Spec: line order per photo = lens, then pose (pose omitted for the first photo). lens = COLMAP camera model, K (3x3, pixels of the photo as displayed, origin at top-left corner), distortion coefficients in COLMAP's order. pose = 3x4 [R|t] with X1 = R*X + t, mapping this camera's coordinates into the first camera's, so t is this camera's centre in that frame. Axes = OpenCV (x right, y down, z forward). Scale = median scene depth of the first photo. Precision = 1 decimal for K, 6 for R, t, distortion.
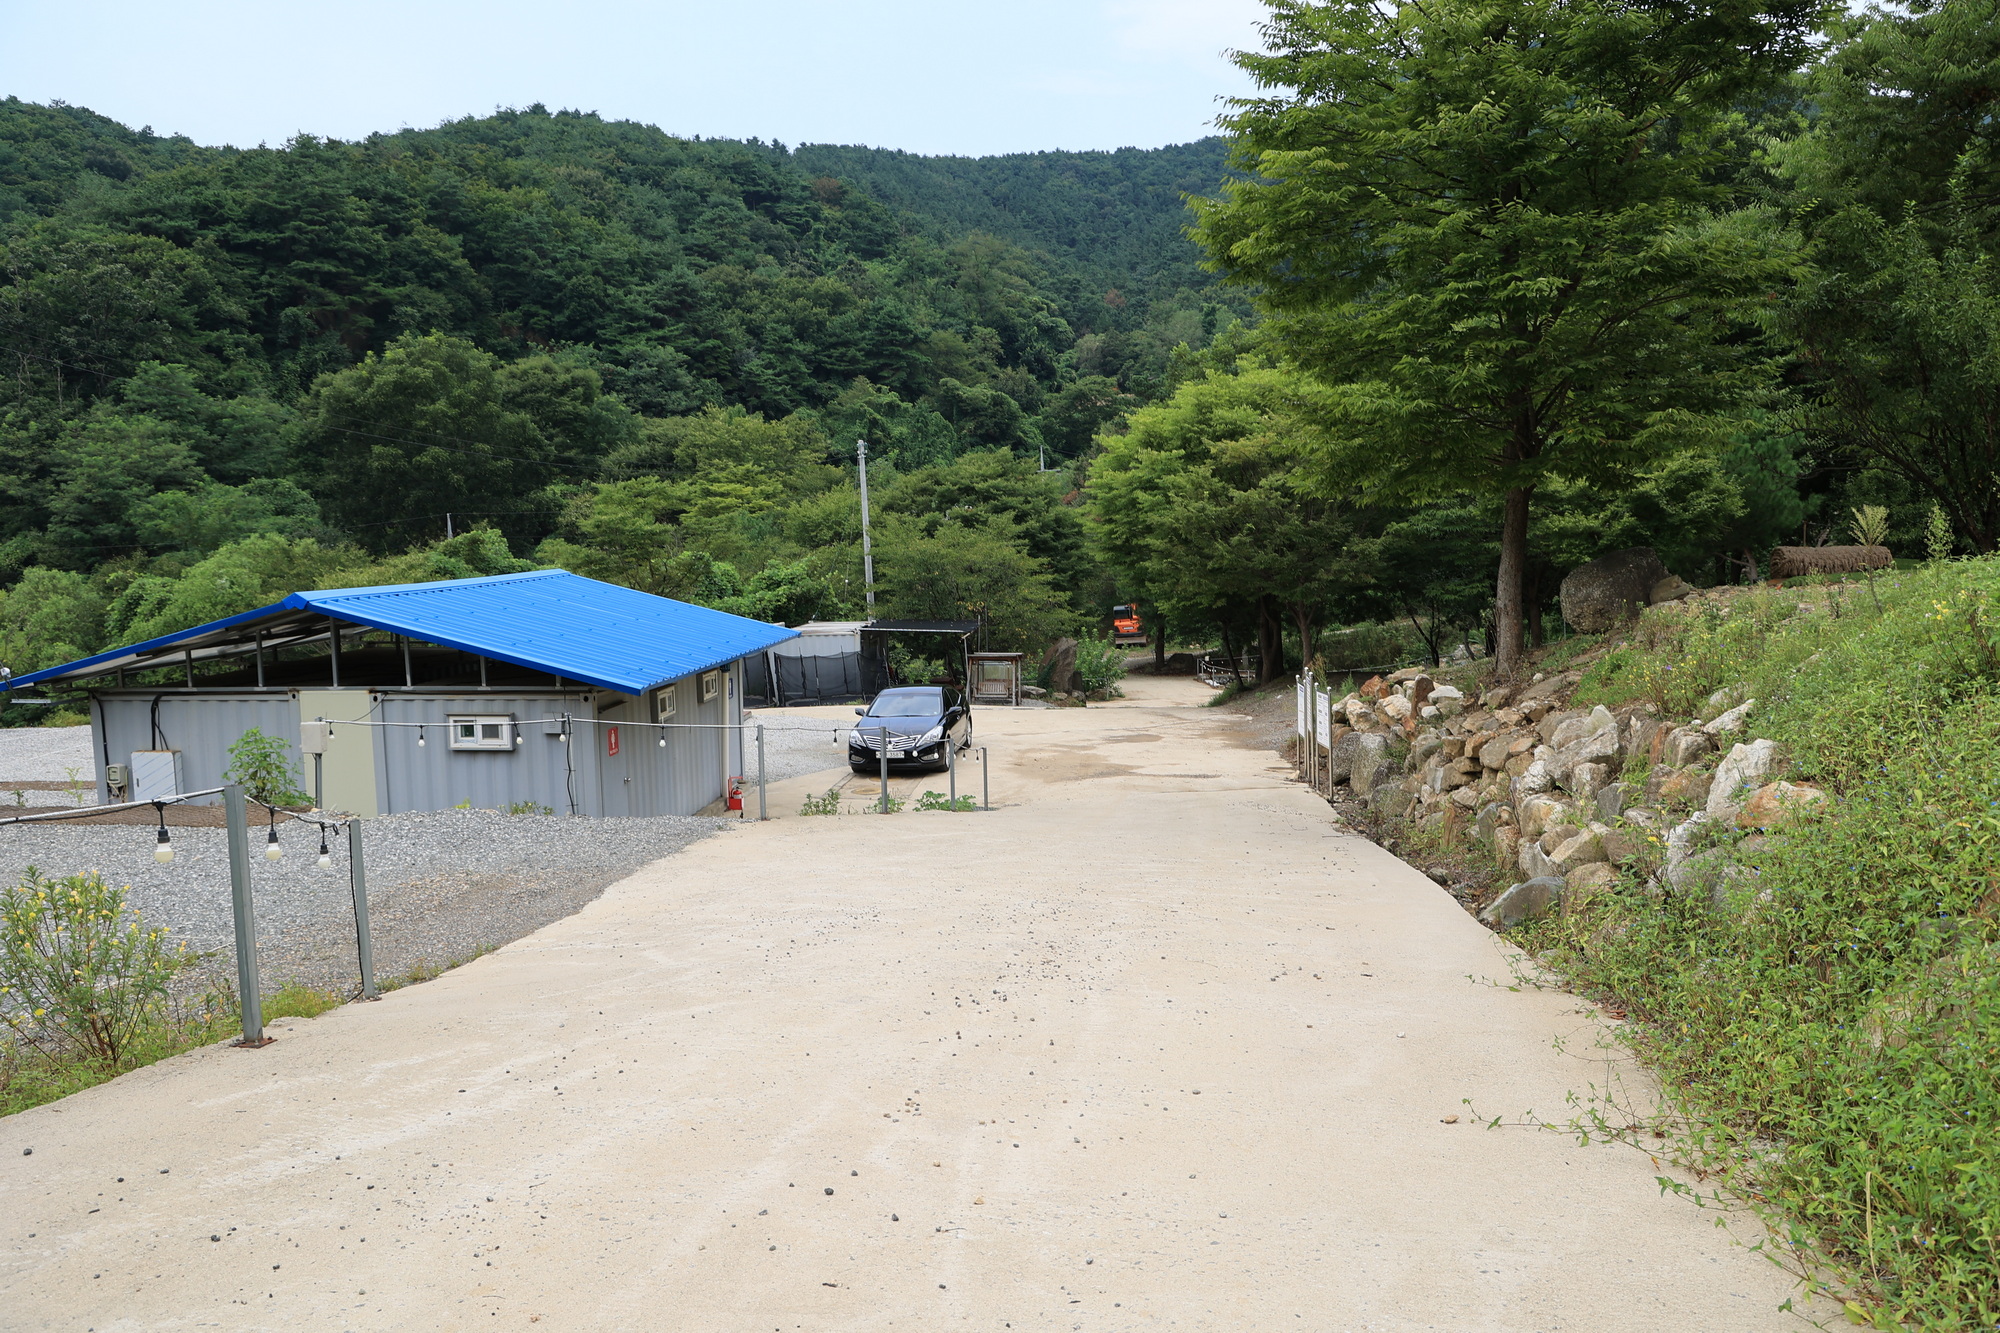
lens RADIAL K [[1386.2, 0, 1005.3], [0, 1386.2, 670.2], [0, 0, 1]] dist [-0.054175, 0.042668]
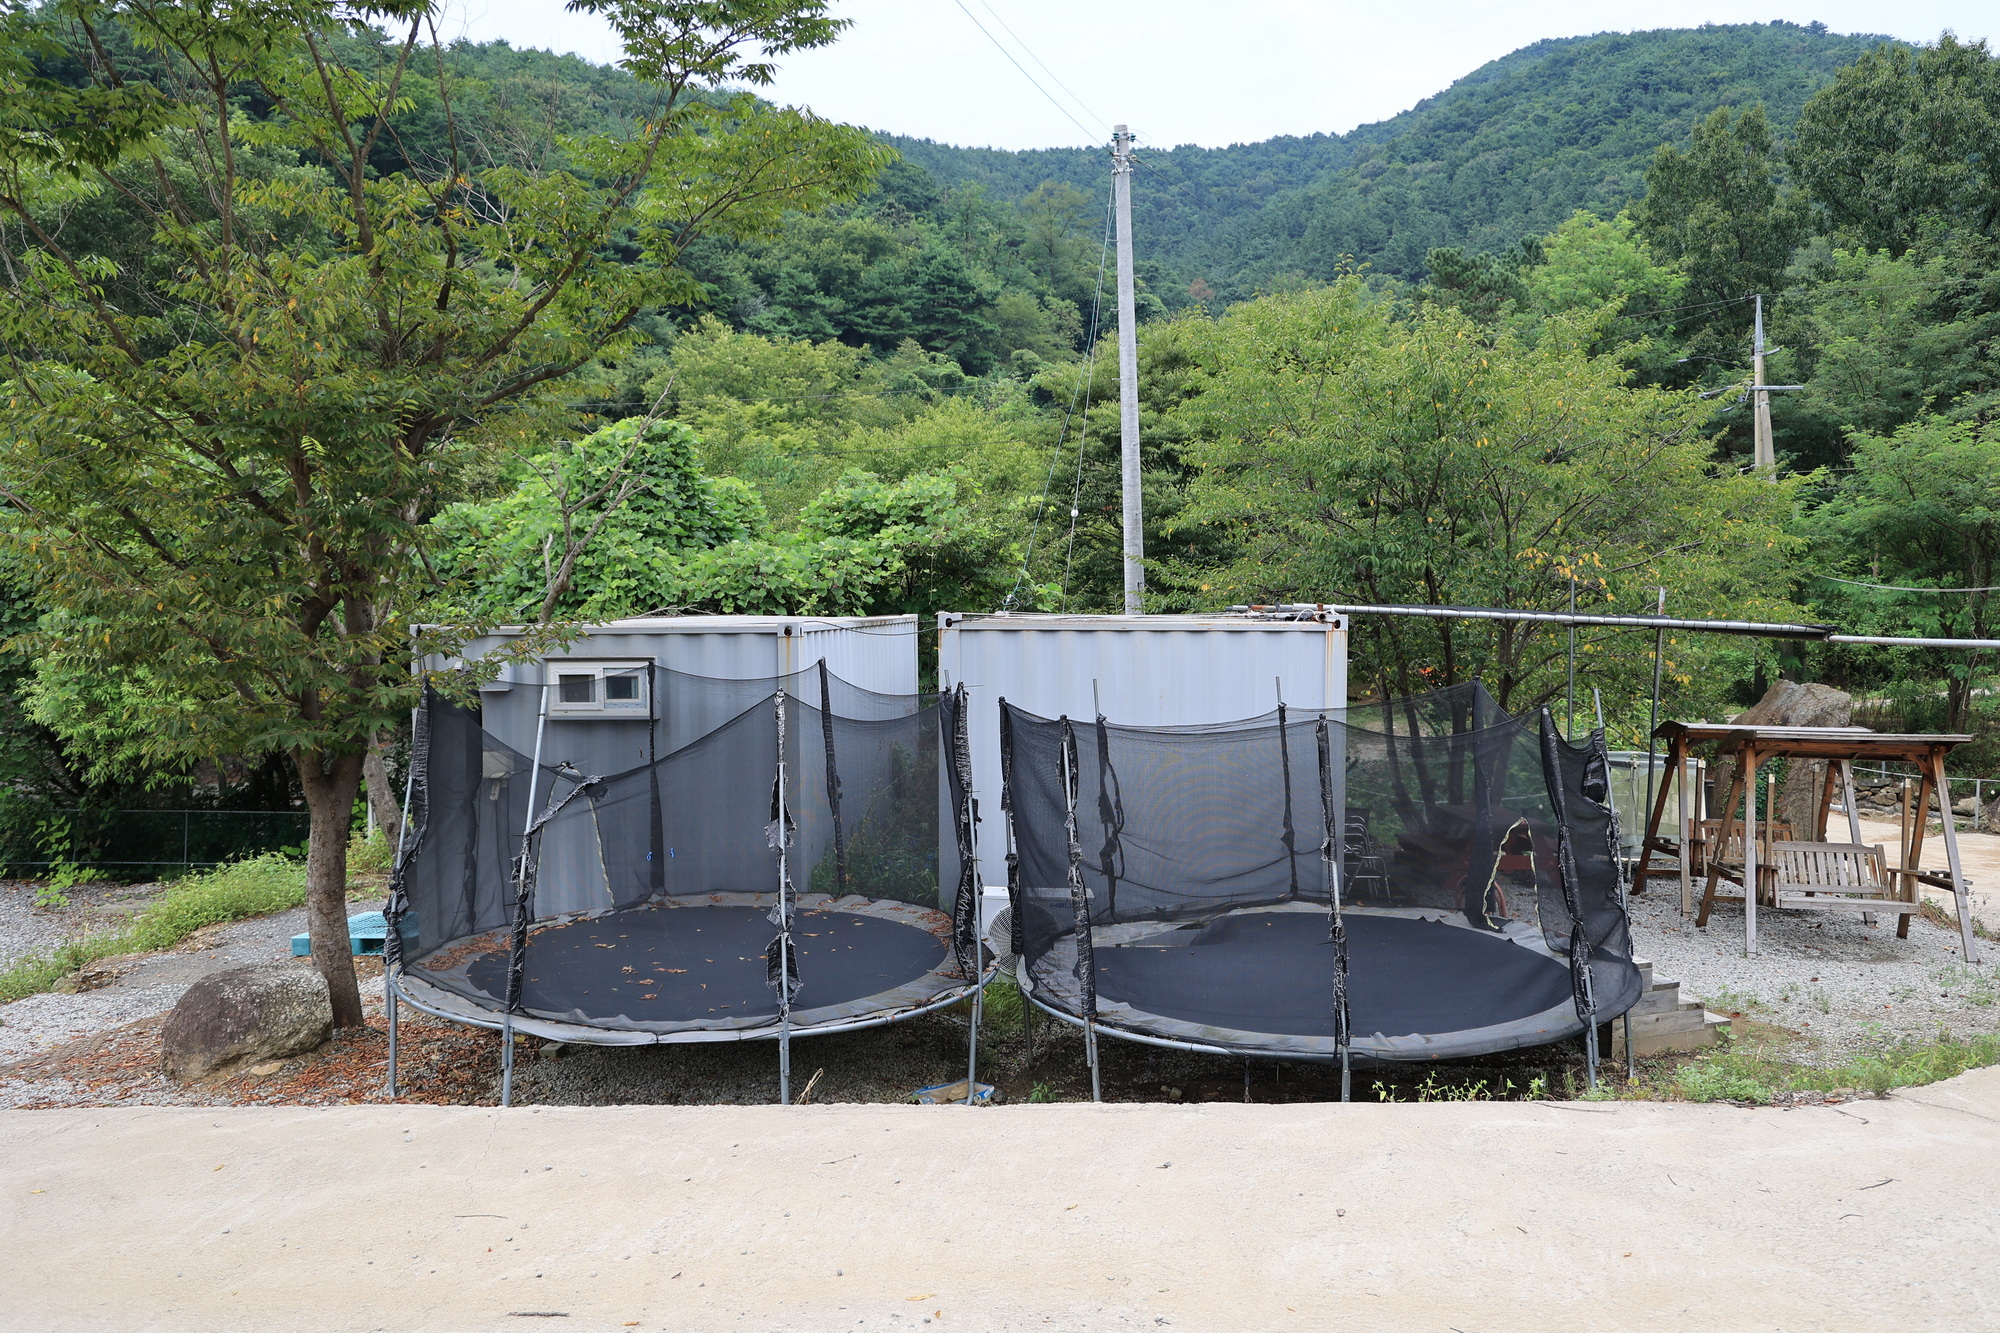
lens RADIAL K [[1513.8, 0, 996.2], [0, 1513.8, 665.7], [0, 0, 1]] dist [-0.005084, -0.001466]
pose [[0.999674, 0.022178, -0.012639, -0.041512], [-0.022785, 0.998486, -0.050072, -0.001721], [0.011509, 0.050344, 0.998666, 0.197548]]
